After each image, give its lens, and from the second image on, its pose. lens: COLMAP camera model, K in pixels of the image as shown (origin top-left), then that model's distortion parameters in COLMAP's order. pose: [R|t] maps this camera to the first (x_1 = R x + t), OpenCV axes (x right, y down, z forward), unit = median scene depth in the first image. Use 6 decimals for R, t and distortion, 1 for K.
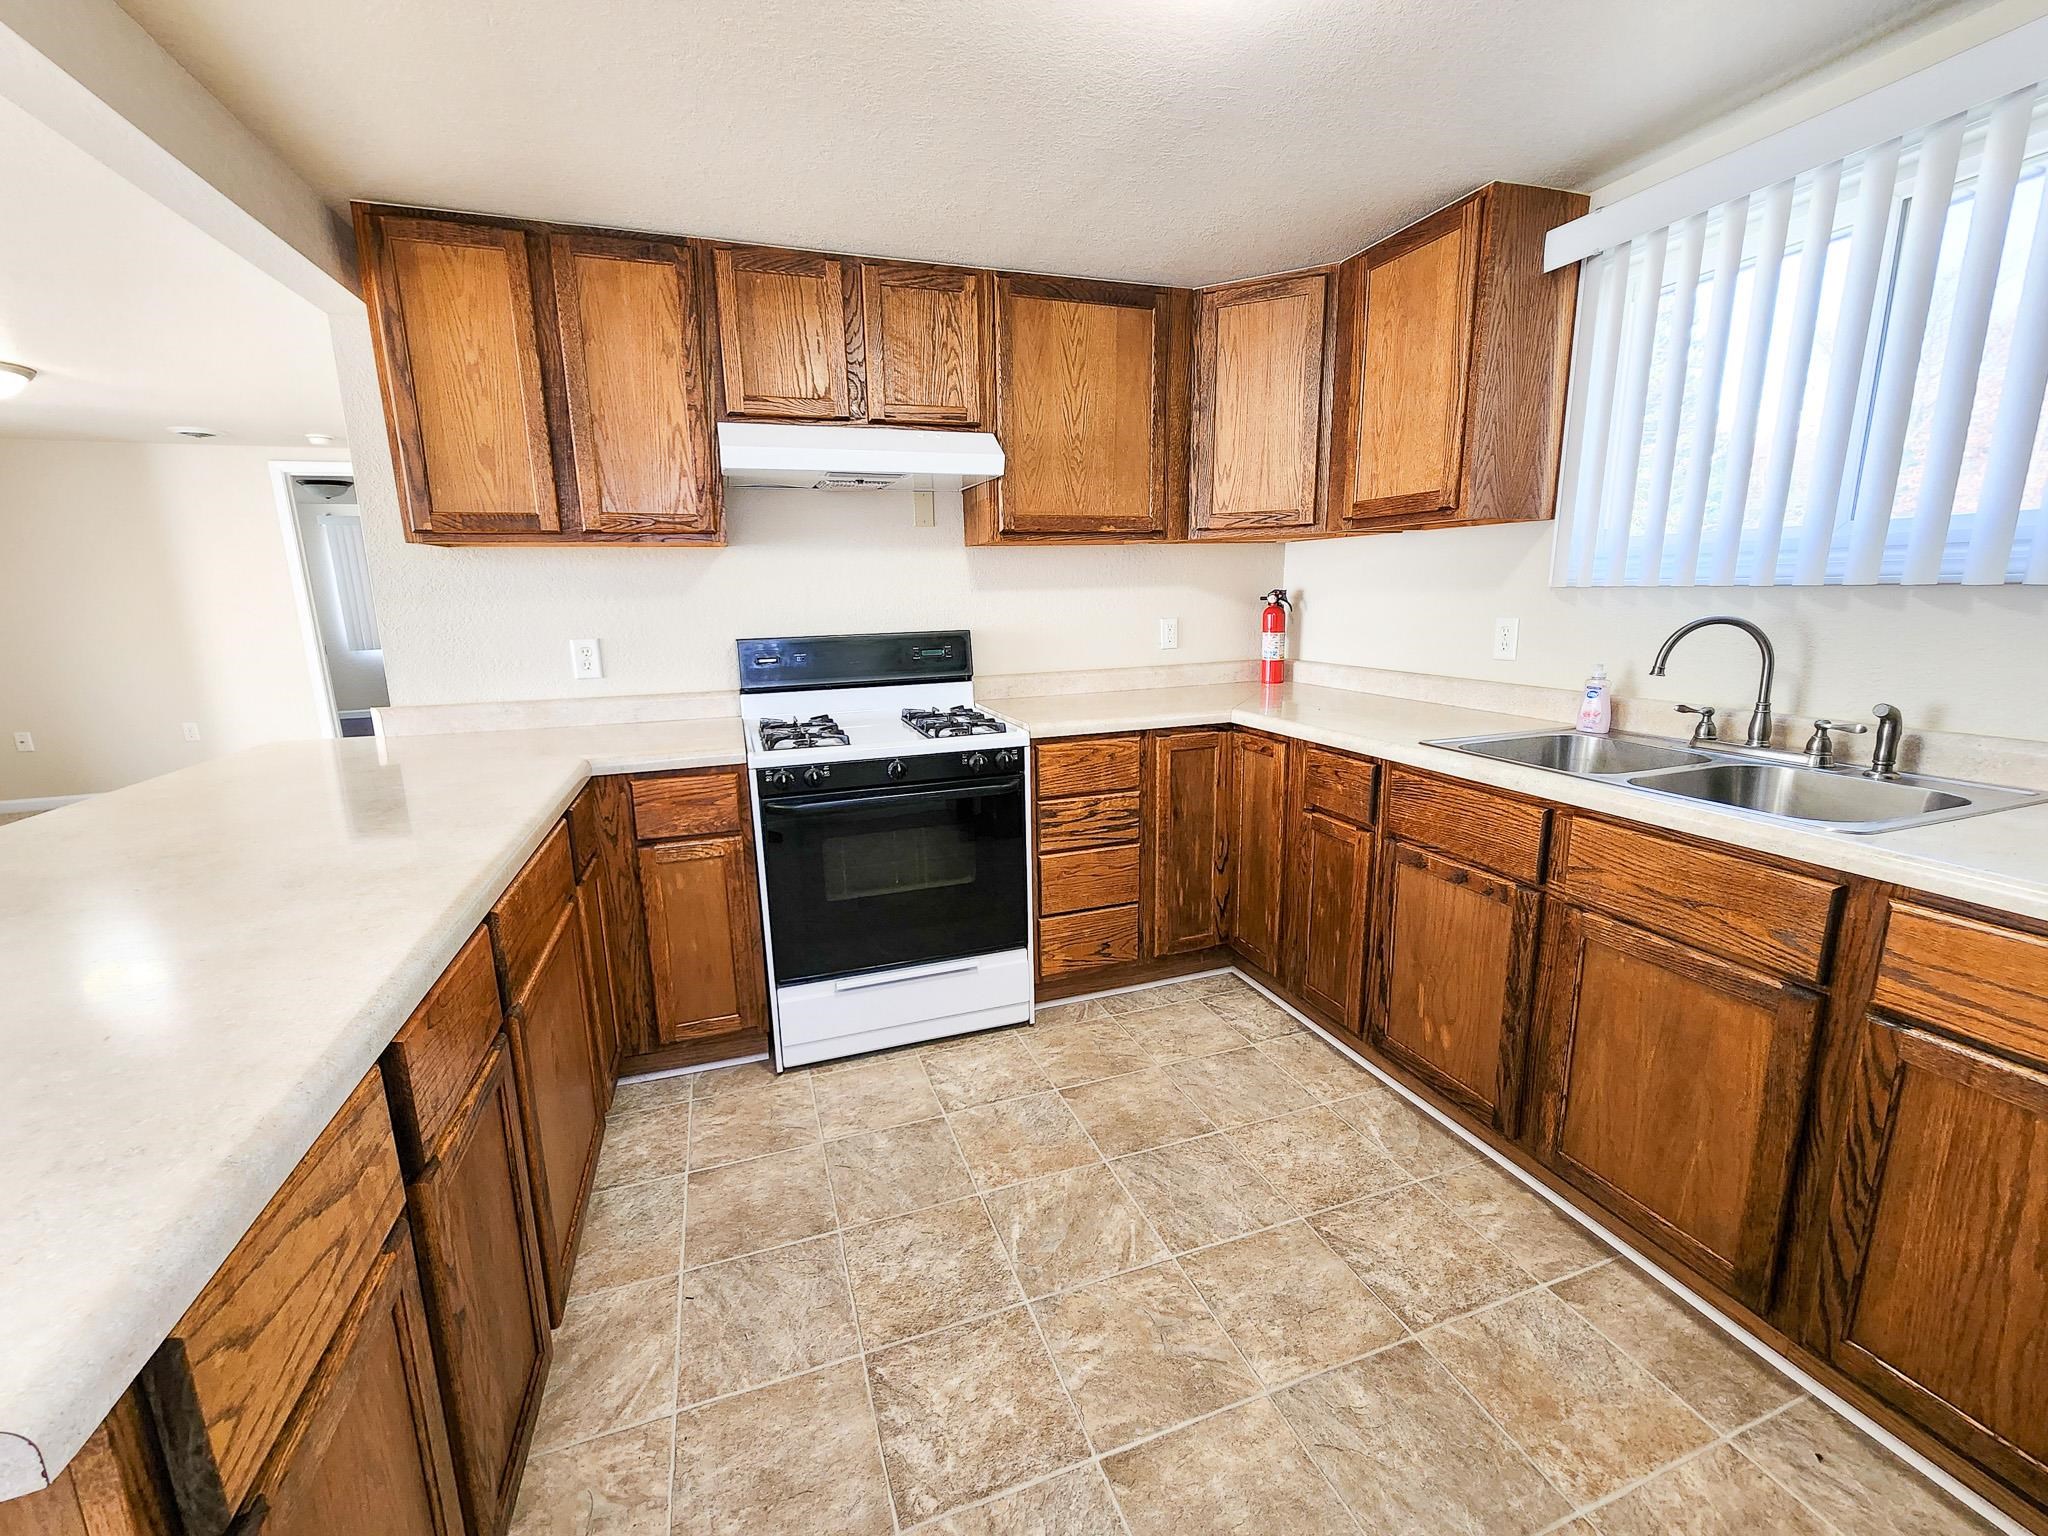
lens RADIAL K [[835.7, 0, 1020.4], [0, 835.7, 762.5], [0, 0, 1]] dist [-0.001537, 0.001756]
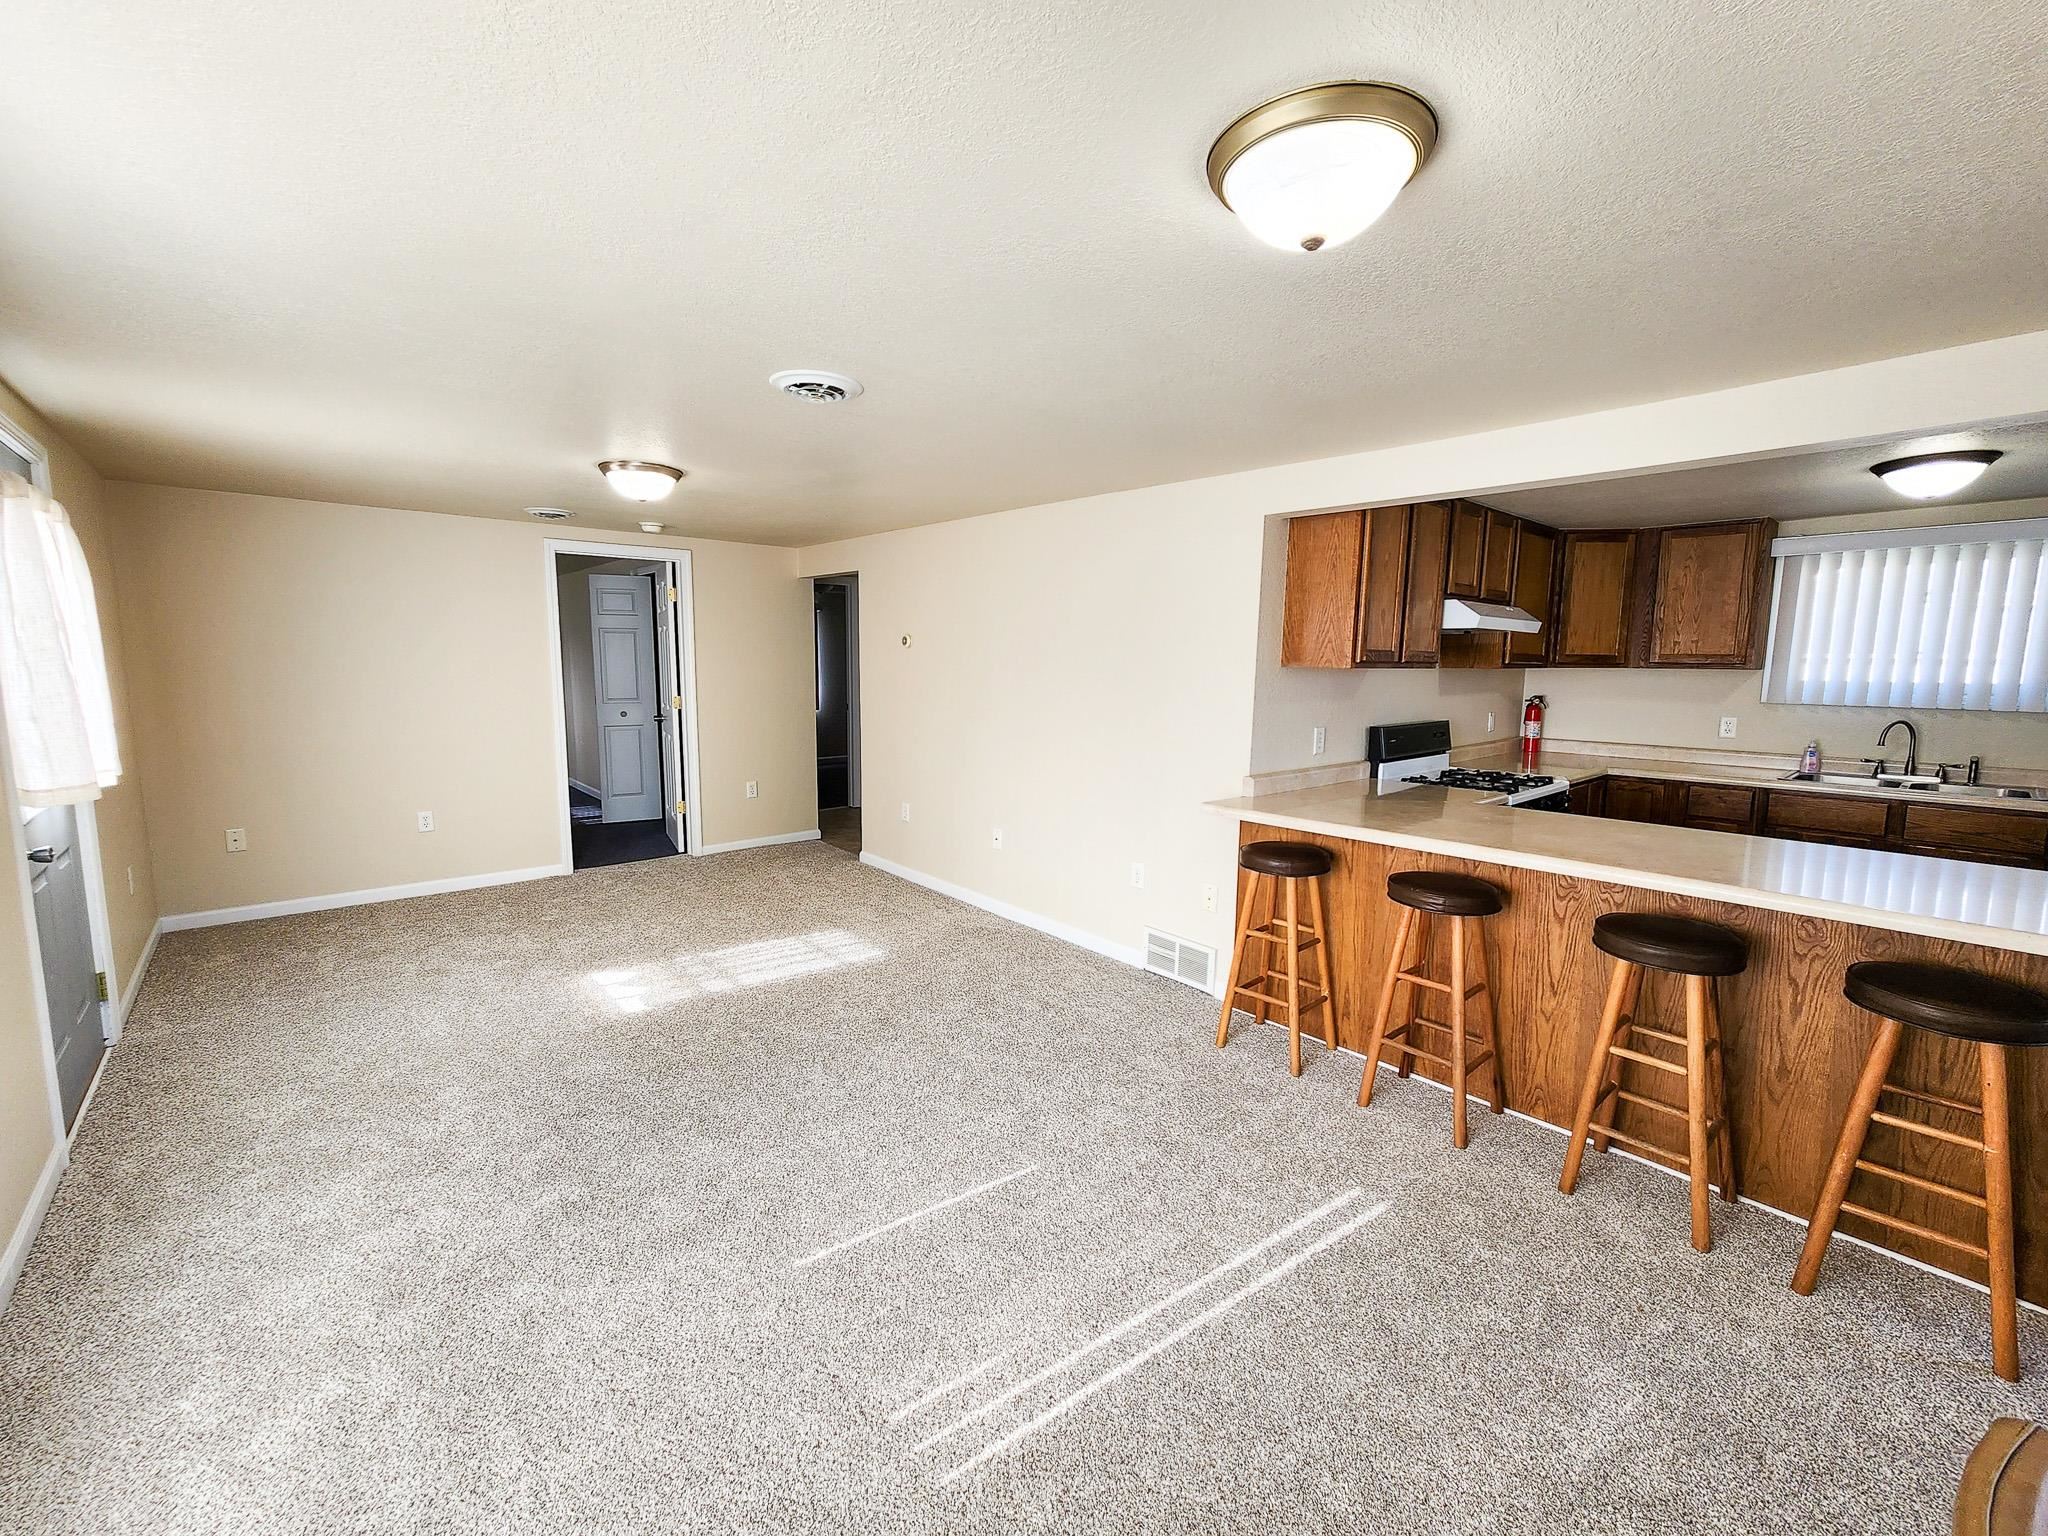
lens RADIAL K [[835.7, 0, 1015.7], [0, 835.7, 754.9], [0, 0, 1]] dist [-0.001537, 0.001756]
pose [[0.922585, -0.011677, 0.385617, -1.898436], [0.048893, 0.995021, -0.086846, 0.004251], [-0.382683, 0.098977, 0.918563, -0.164922]]
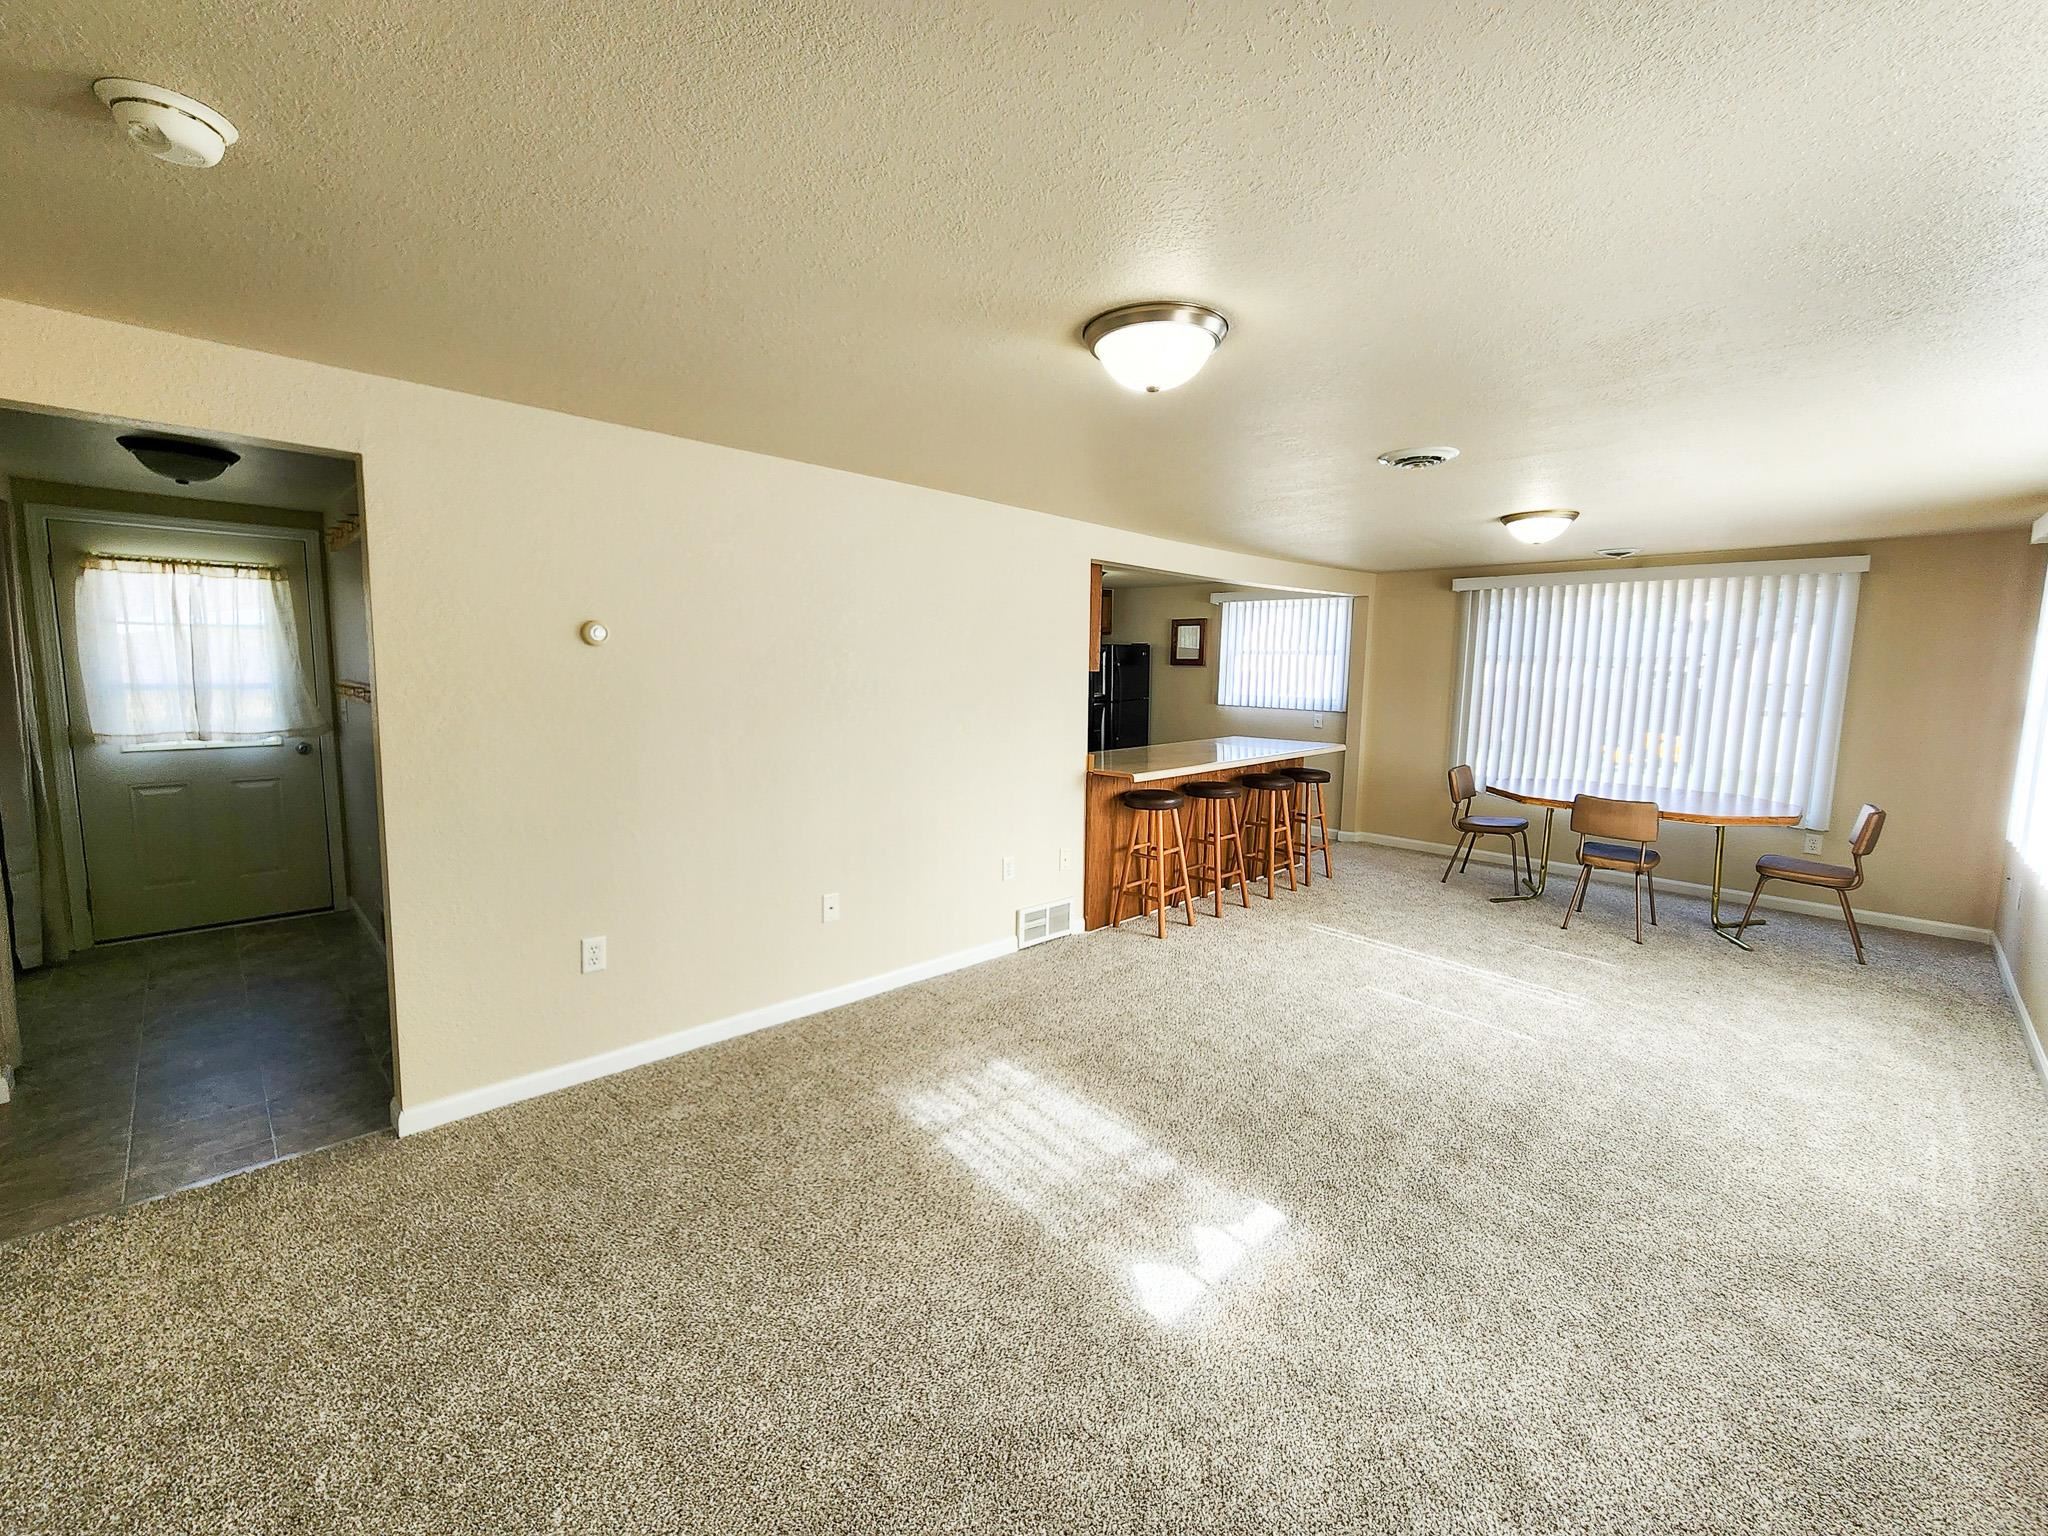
lens RADIAL K [[835.7, 0, 1020.8], [0, 835.7, 754.8], [0, 0, 1]] dist [-0.001537, 0.001756]
pose [[-0.429805, -0.083928, 0.899013, -2.696047], [0.181243, 0.967386, 0.176961, -0.475122], [-0.884544, 0.238999, -0.400576, 2.116950]]
